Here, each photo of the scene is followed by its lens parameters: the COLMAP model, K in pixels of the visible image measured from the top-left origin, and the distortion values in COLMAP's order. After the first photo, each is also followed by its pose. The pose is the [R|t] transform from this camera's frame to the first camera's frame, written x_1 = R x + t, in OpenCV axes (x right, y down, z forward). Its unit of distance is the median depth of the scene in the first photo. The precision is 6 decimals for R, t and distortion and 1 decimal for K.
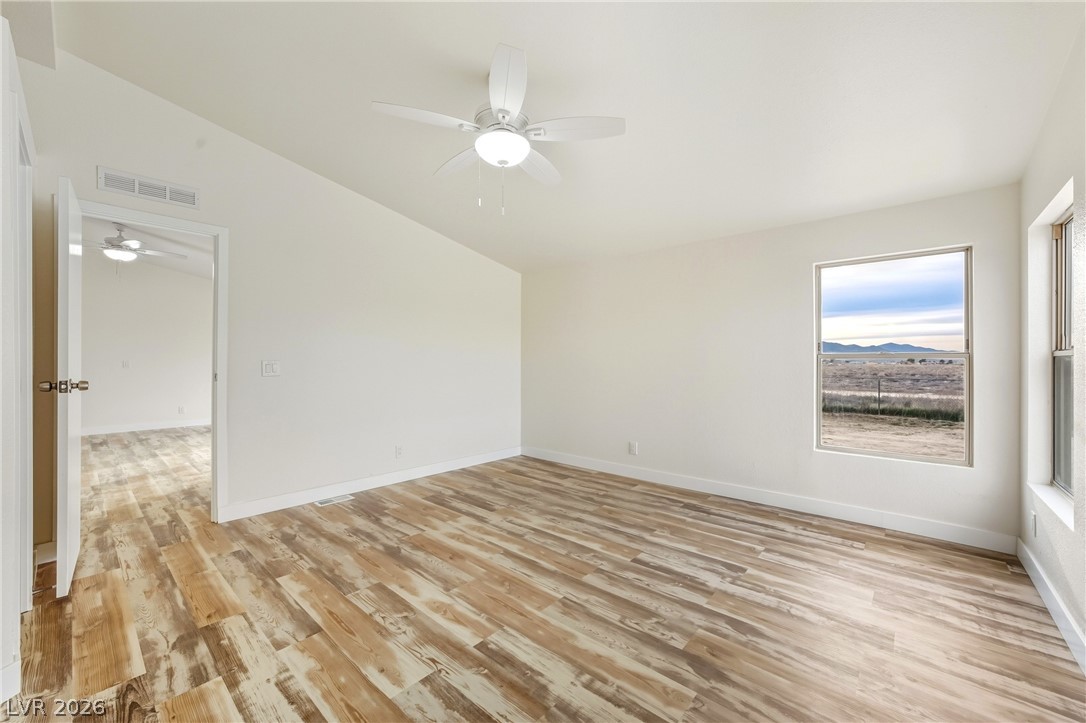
lens RADIAL K [[419.7, 0, 549.9], [0, 419.7, 362.5], [0, 0, 1]] dist [-0.008741, 0.000233]
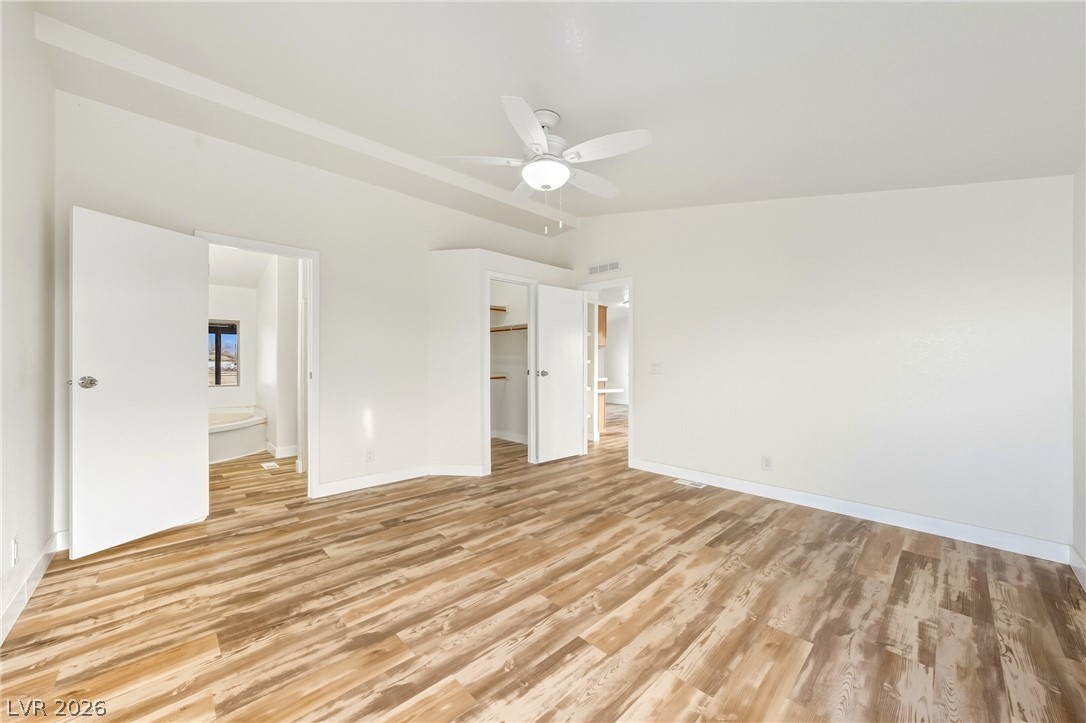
lens RADIAL K [[393.4, 0, 548.3], [0, 393.4, 362.2], [0, 0, 1]] dist [-0.024561, 0.006912]
pose [[-0.067347, -0.006061, -0.997711, 0.789404], [-0.004690, 0.999972, -0.005758, 0.001363], [0.997719, 0.004292, -0.067374, 0.895373]]
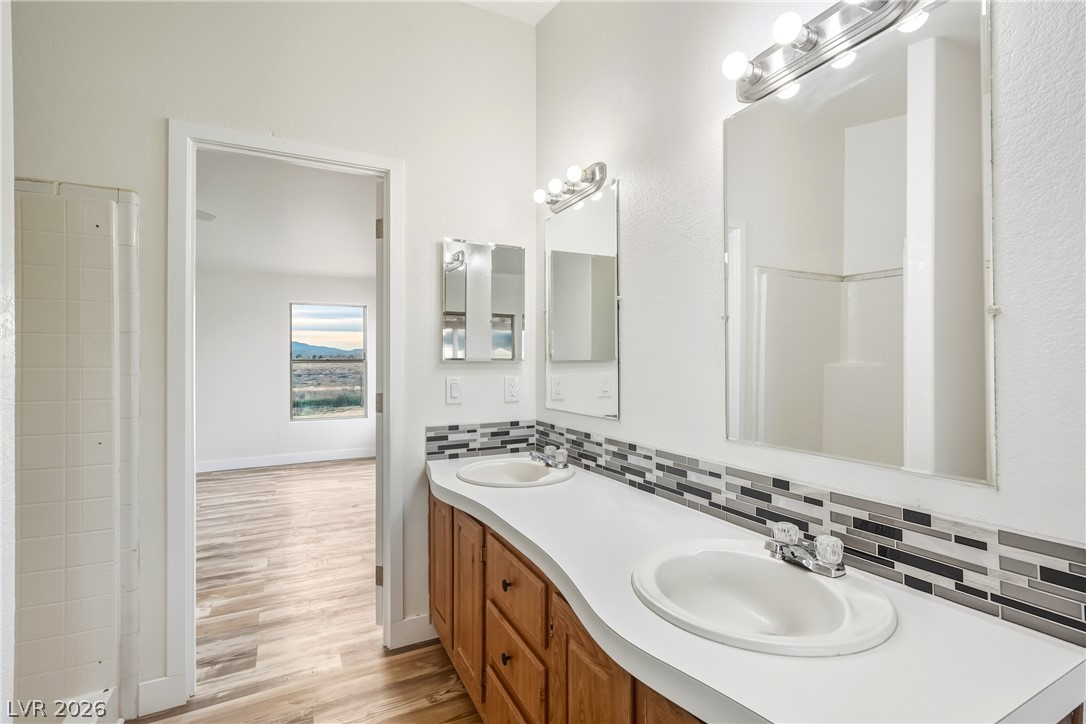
lens RADIAL K [[478.5, 0, 548.7], [0, 478.5, 364.5], [0, 0, 1]] dist [-0.009748, 0.006689]
pose [[0.352458, -0.011955, 0.935751, -0.817819], [-0.000087, 0.999918, 0.012808, -0.032332], [-0.935827, -0.004596, 0.352428, -0.619490]]
